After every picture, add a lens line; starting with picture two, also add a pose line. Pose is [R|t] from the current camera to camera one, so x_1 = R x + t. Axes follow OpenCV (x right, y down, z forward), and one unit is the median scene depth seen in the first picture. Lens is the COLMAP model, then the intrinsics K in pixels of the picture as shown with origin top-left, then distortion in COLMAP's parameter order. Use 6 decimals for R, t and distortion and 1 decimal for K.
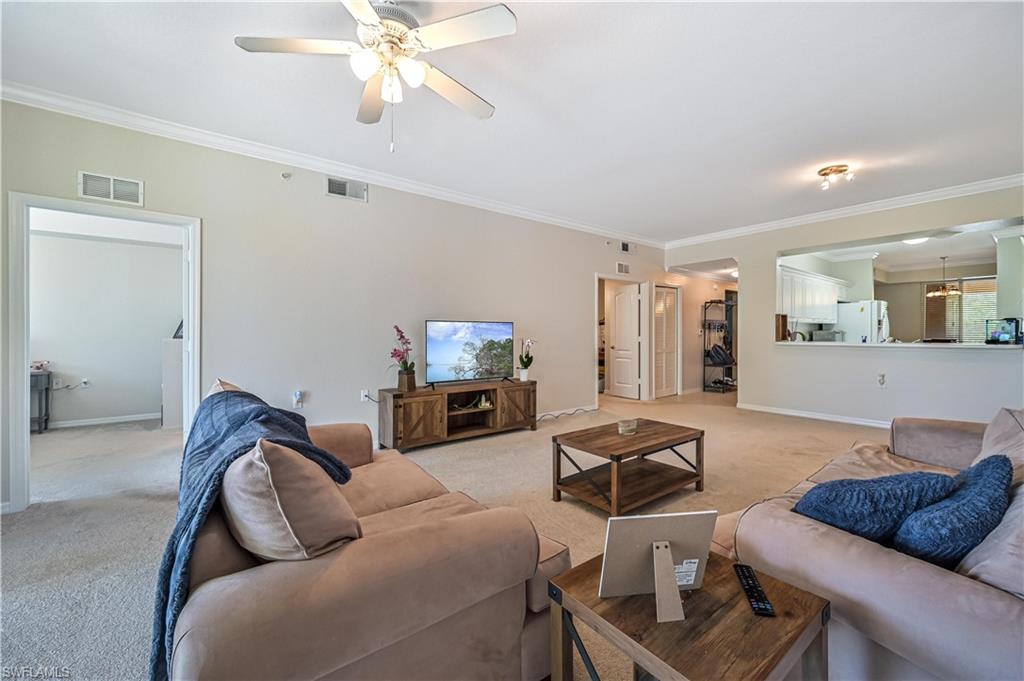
lens RADIAL K [[408.3, 0, 510.2], [0, 408.3, 341.1], [0, 0, 1]] dist [0.017906, 0.000091]
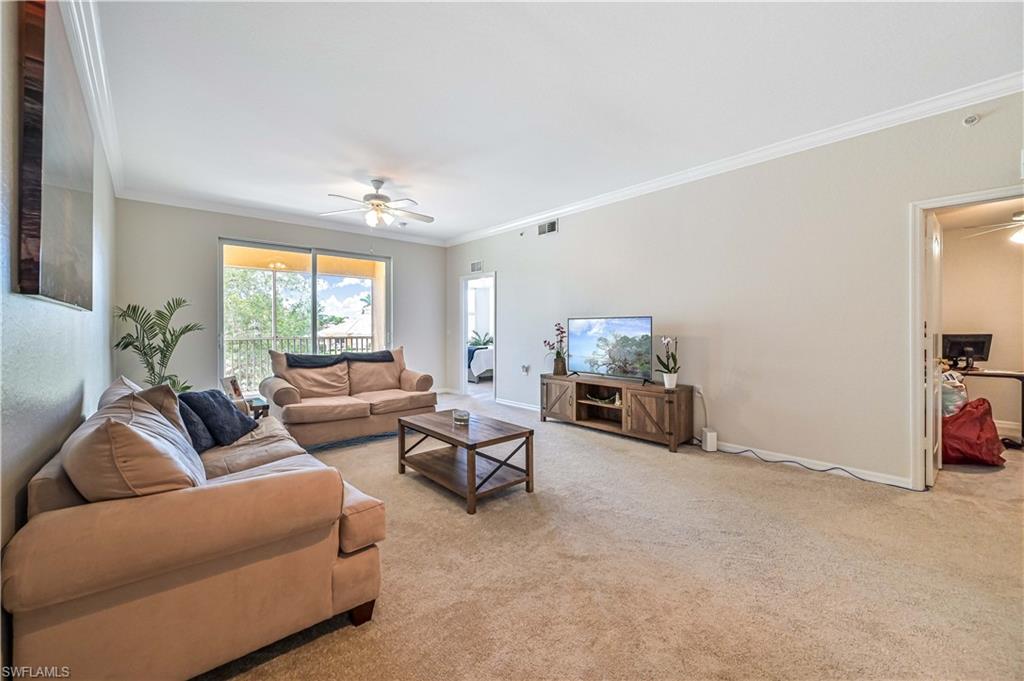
lens RADIAL K [[408.3, 0, 506.1], [0, 408.3, 334.7], [0, 0, 1]] dist [0.017906, 0.000091]
pose [[0.077723, 0.012823, -0.996892, 0.898493], [-0.021032, 0.999716, 0.011219, -0.011151], [0.996753, 0.020095, 0.077971, 0.670418]]
